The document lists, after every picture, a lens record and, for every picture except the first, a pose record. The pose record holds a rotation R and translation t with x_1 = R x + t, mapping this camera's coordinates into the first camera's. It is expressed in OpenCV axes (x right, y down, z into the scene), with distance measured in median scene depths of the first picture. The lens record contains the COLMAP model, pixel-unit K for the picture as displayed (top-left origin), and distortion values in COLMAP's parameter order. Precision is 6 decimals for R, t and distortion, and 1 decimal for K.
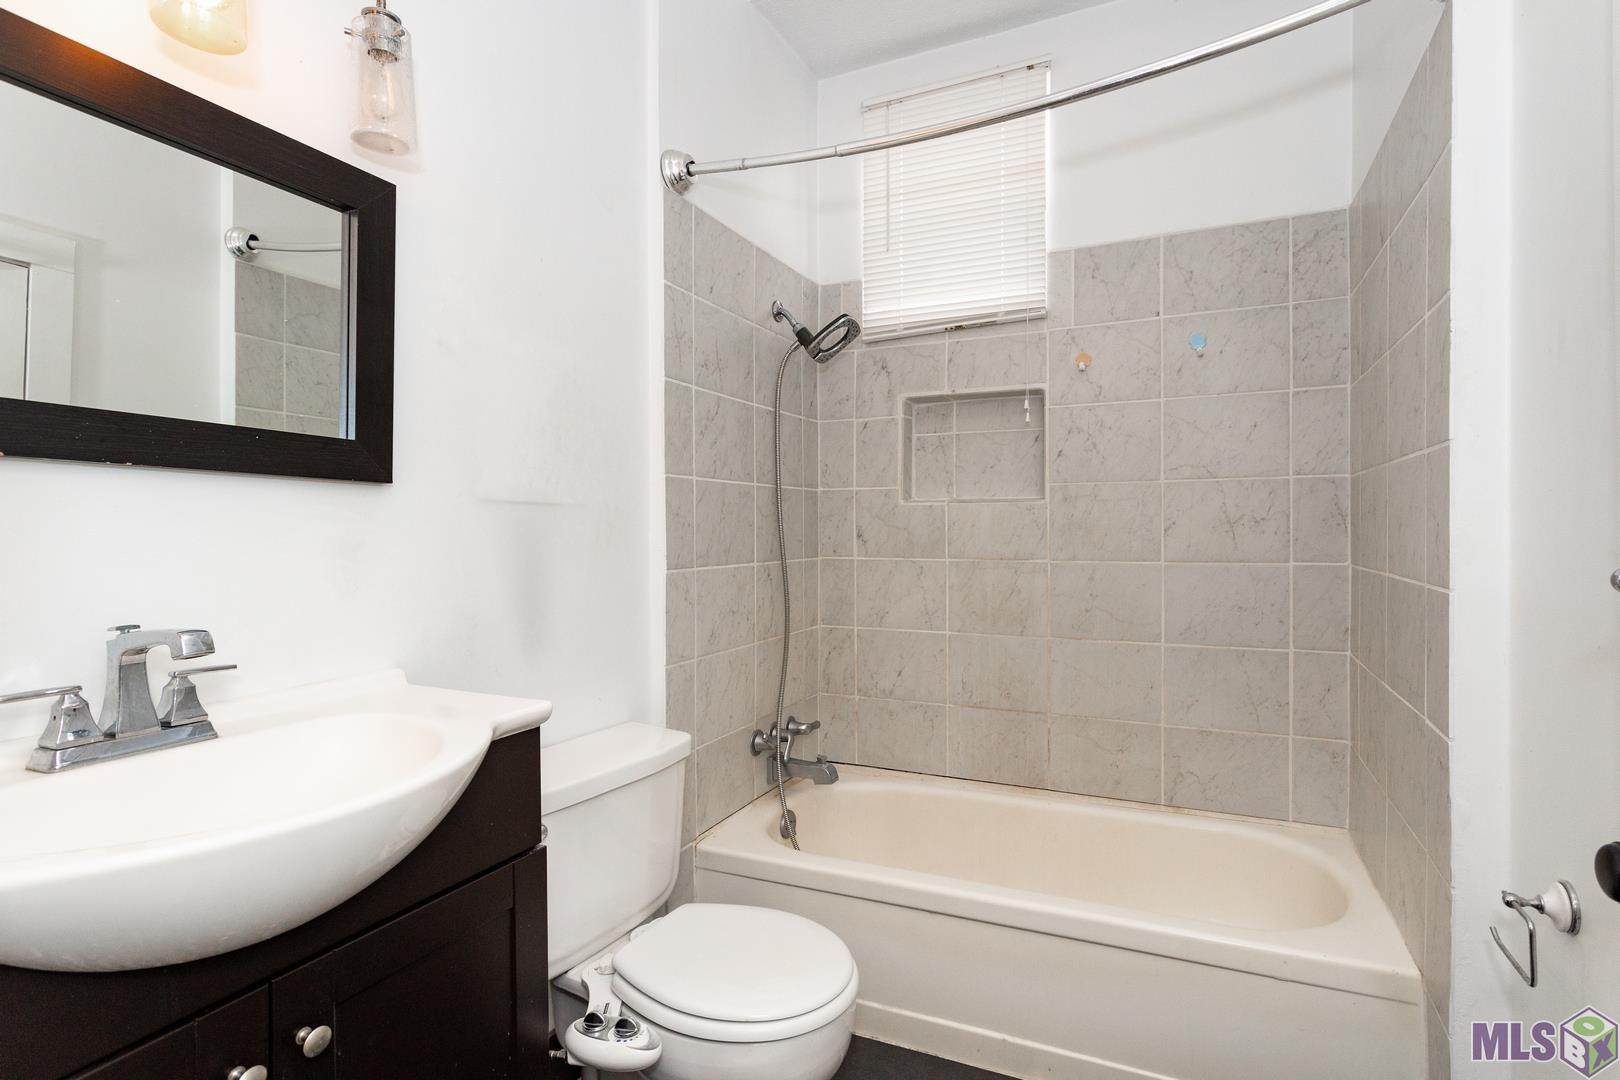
lens RADIAL K [[783.3, 0, 810.0], [0, 783.3, 540.0], [0, 0, 1]] dist [0.003126, 0.001185]
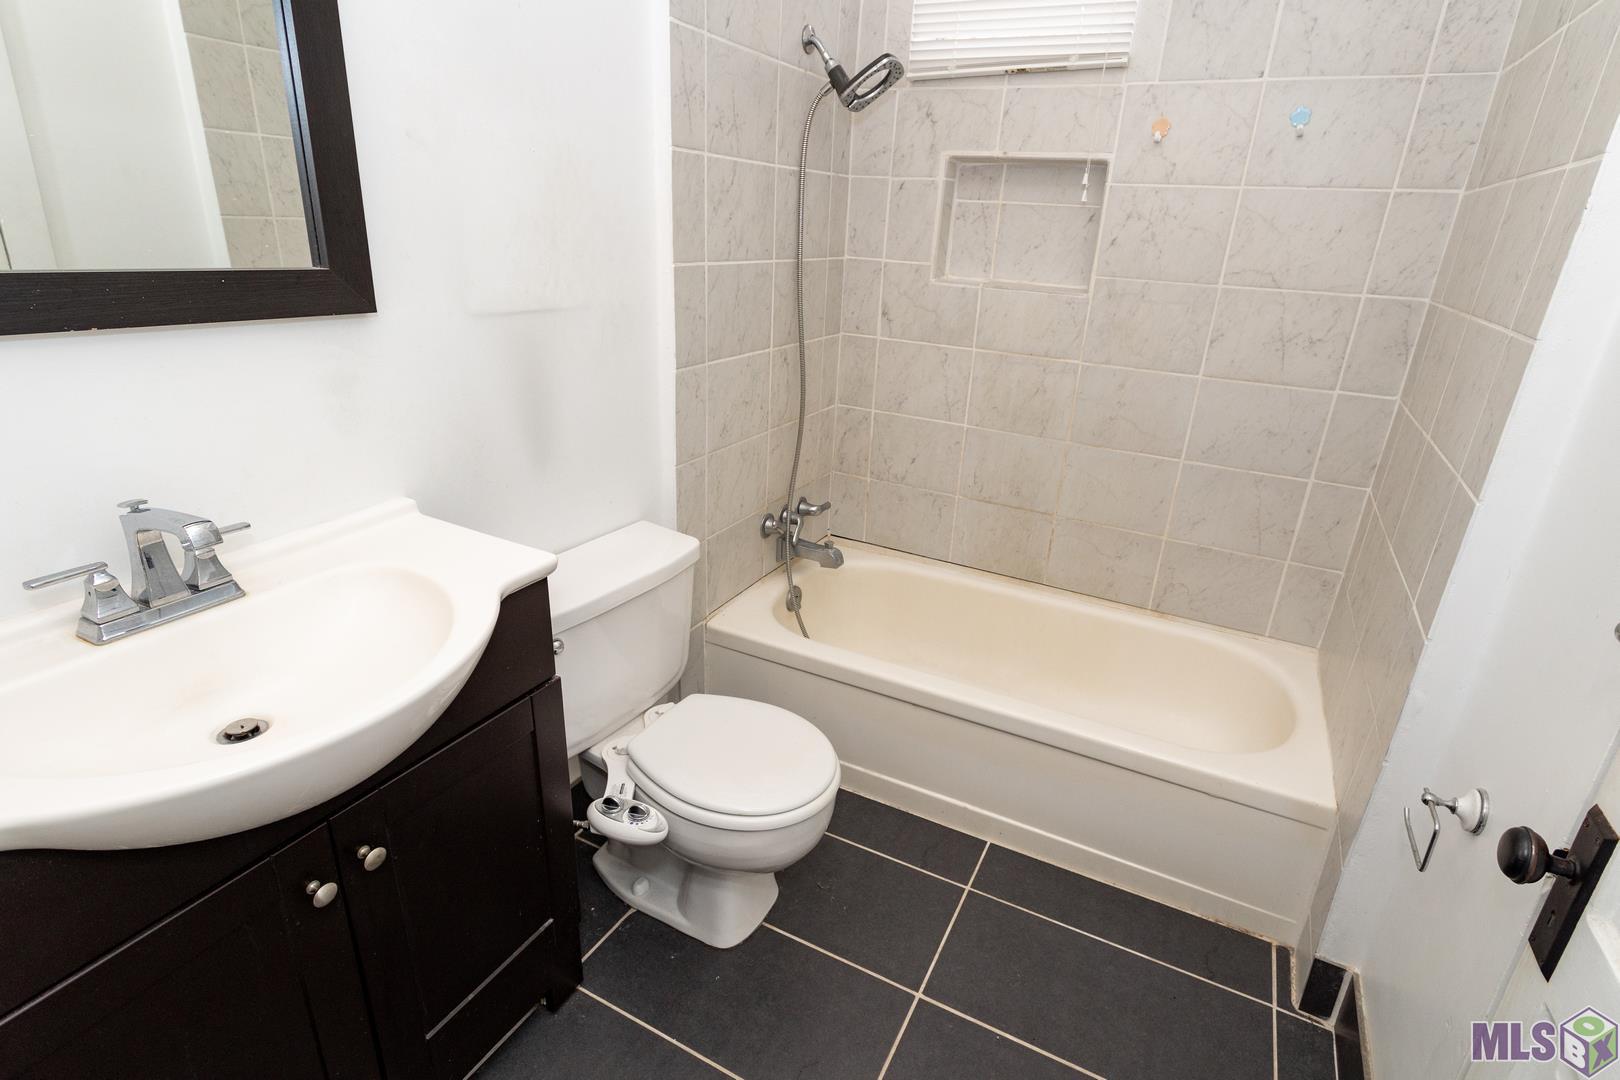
lens RADIAL K [[789.1, 0, 812.0], [0, 789.1, 511.1], [0, 0, 1]] dist [0.001107, 0.000785]
pose [[0.997879, 0.060369, -0.024369, 0.015561], [-0.048101, 0.935924, 0.348901, -0.126107], [0.043871, -0.346989, 0.936843, 0.031744]]
